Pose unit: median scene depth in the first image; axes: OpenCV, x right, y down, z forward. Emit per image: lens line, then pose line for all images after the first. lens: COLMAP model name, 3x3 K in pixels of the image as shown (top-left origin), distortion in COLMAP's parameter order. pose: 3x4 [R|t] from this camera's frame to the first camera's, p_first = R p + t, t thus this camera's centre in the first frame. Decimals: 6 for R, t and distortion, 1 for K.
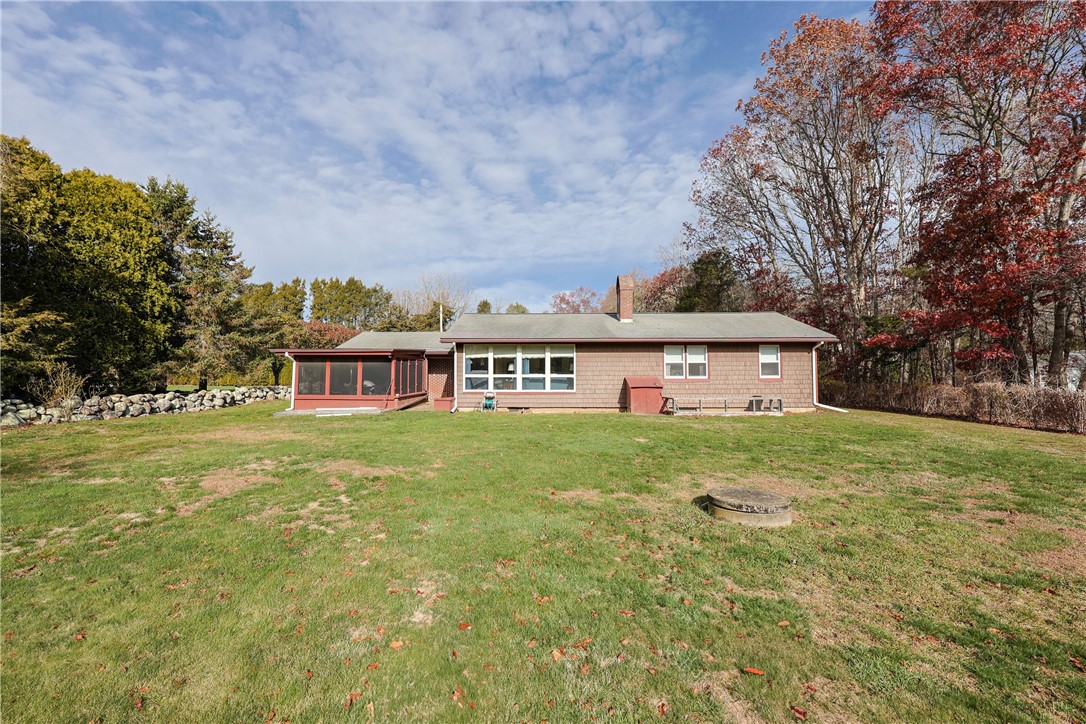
lens RADIAL K [[468.4, 0, 542.3], [0, 468.4, 356.4], [0, 0, 1]] dist [0.002188, 0.000294]
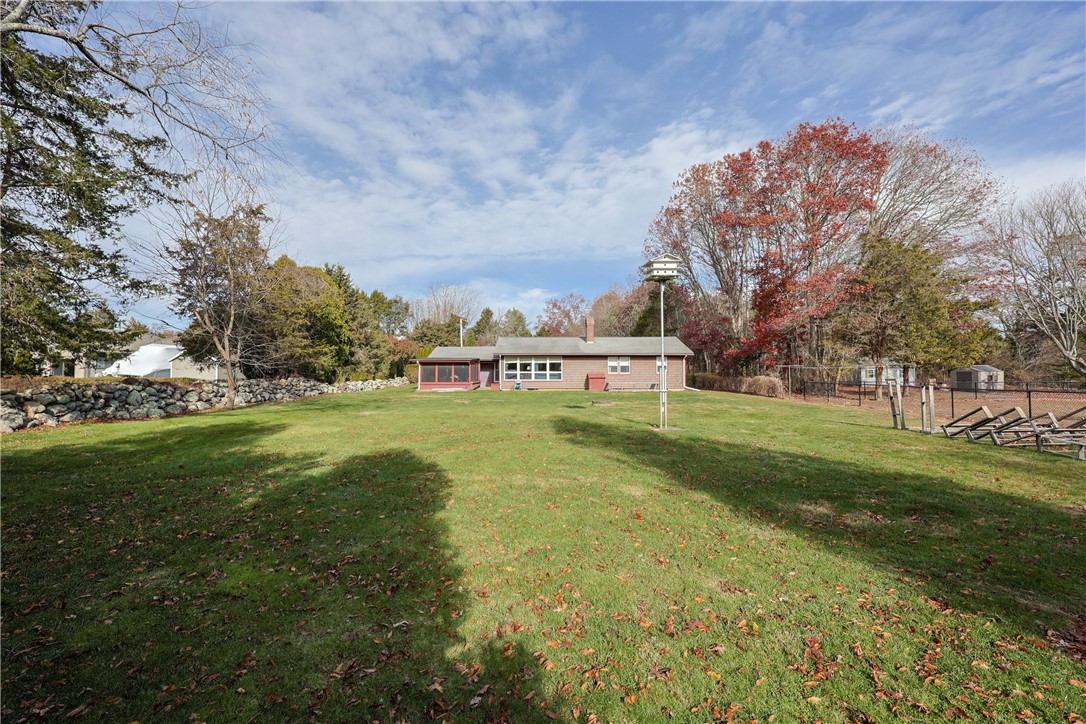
lens RADIAL K [[468.4, 0, 541.7], [0, 468.4, 364.8], [0, 0, 1]] dist [0.002188, 0.000294]
pose [[0.999871, -0.000393, 0.016087, -0.058415], [0.000055, 0.999780, 0.020984, -0.039738], [-0.016092, -0.020981, 0.999650, -1.227721]]
